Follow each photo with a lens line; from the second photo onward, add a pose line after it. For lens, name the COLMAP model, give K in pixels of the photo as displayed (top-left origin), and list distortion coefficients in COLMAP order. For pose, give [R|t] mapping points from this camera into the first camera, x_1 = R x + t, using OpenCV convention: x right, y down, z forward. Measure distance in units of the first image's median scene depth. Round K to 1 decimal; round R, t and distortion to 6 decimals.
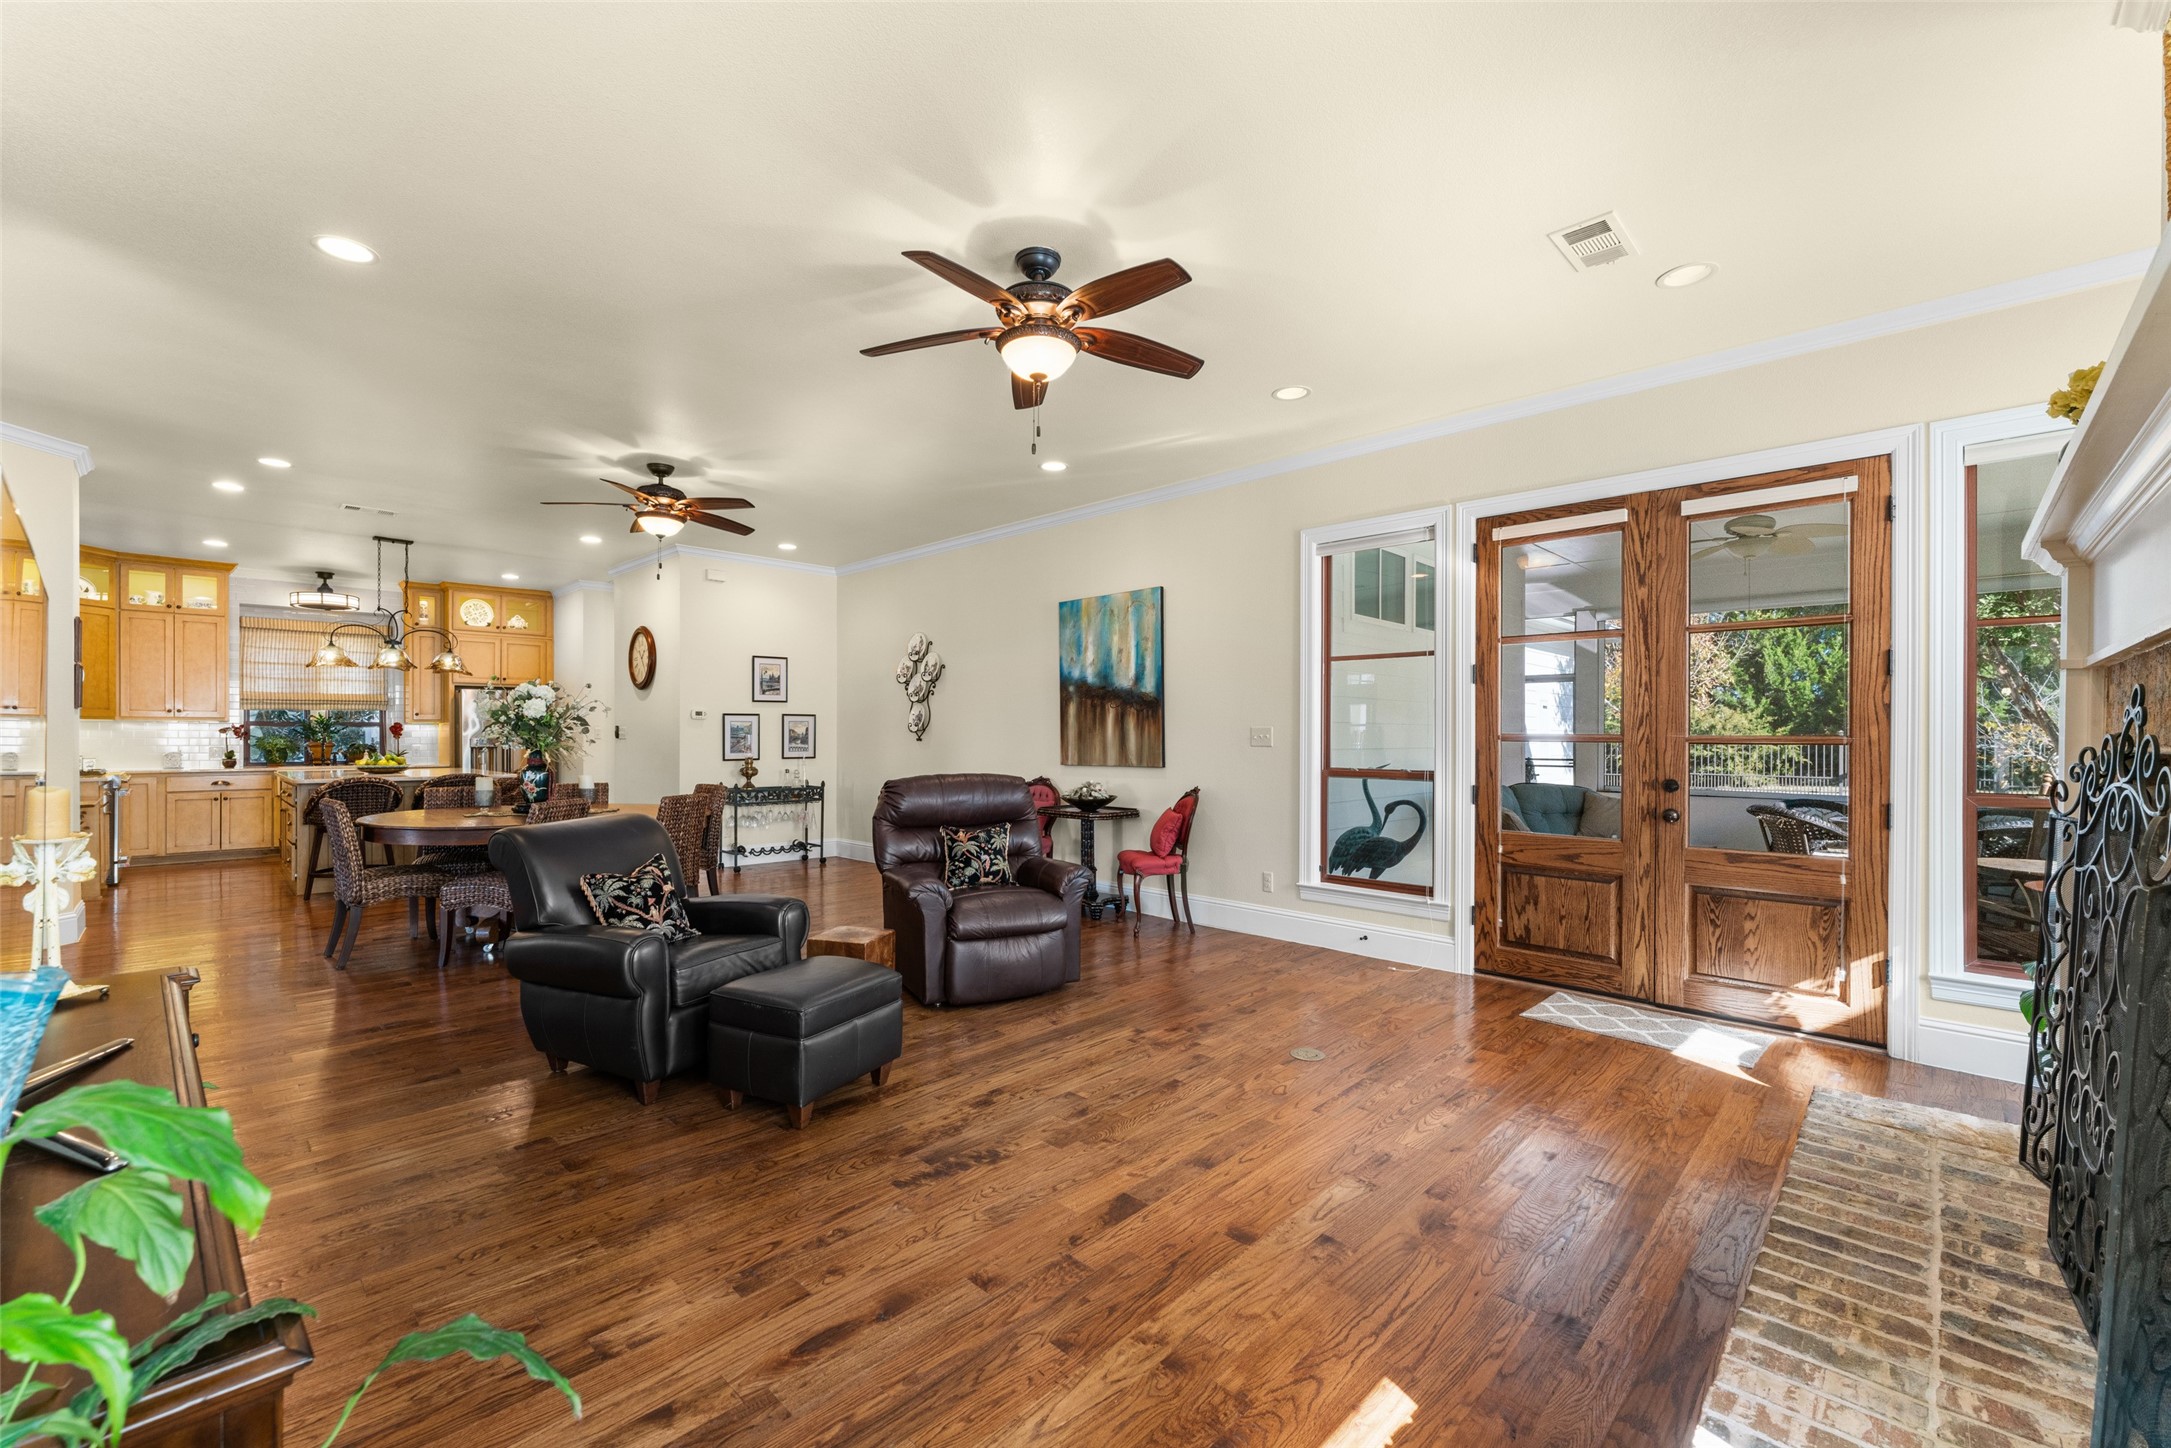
lens RADIAL K [[882.5, 0, 1079.2], [0, 882.5, 737.1], [0, 0, 1]] dist [-0.006576, 0.000604]
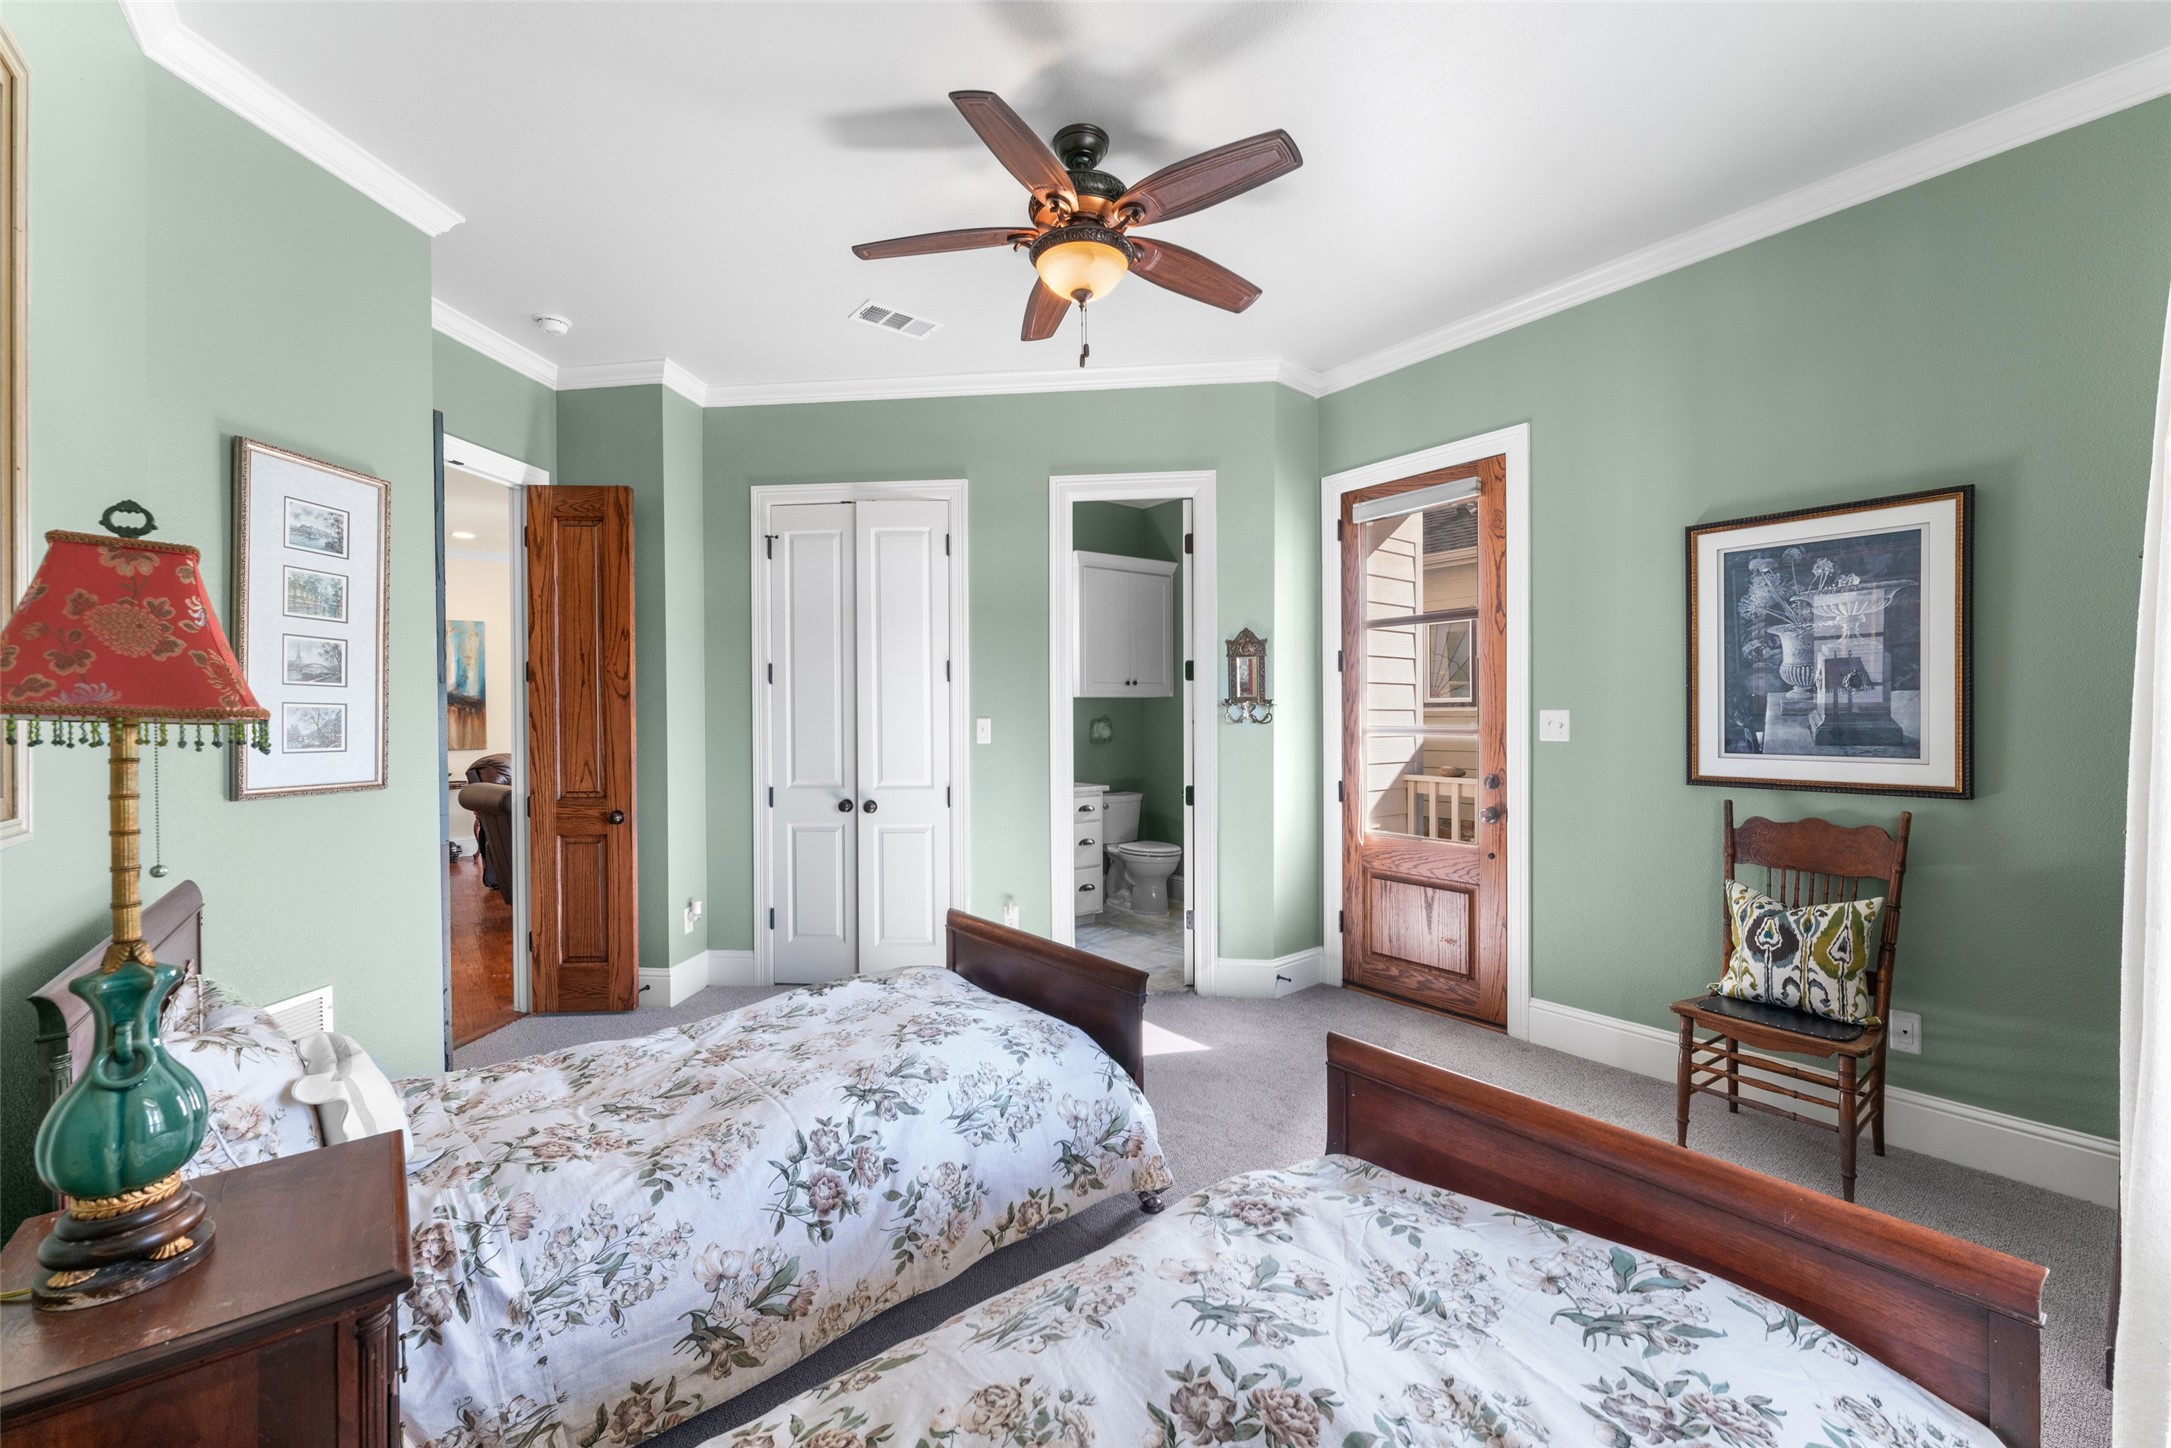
lens RADIAL K [[868.1, 0, 1076.8], [0, 868.1, 721.0], [0, 0, 1]] dist [0.001270, 0.000065]
pose [[0.139641, -0.010275, 0.990149, -1.589657], [0.012157, 0.999889, 0.008661, -0.016715], [-0.990128, 0.010828, 0.139751, -0.186924]]
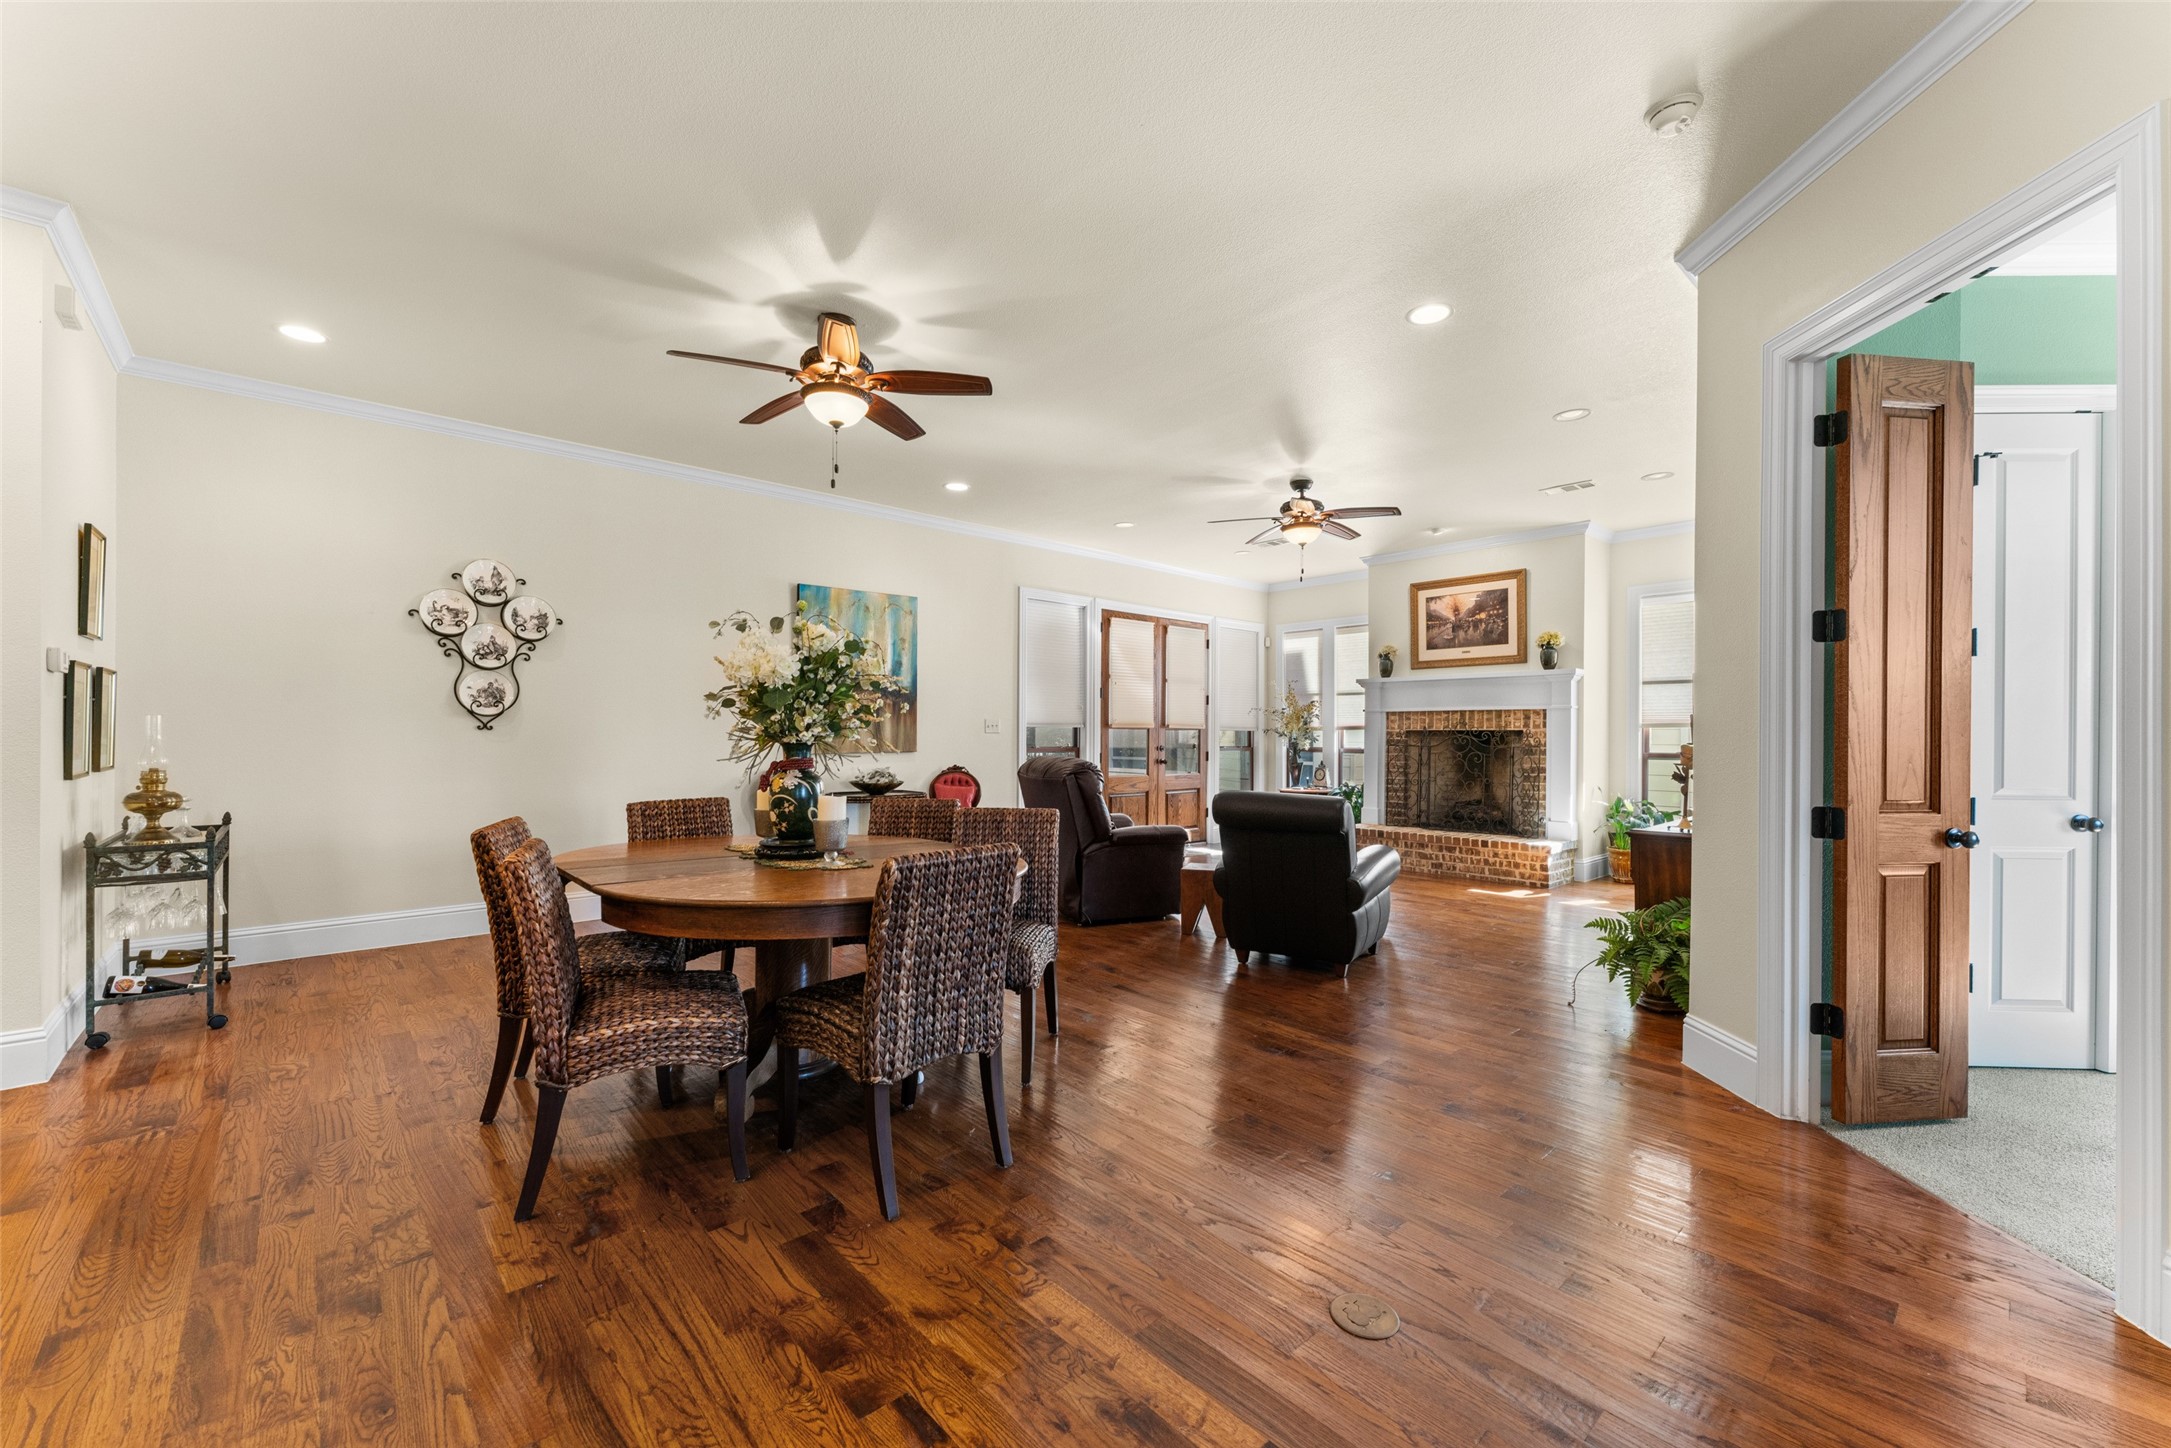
lens RADIAL K [[867.6, 0, 1085.5], [0, 867.6, 724.0], [0, 0, 1]] dist [0.016753, 0.000046]
pose [[0.054473, 0.007707, 0.998485, -1.436003], [-0.001057, 0.999970, -0.007661, 0.008314], [-0.998515, -0.000638, 0.054480, 0.980153]]
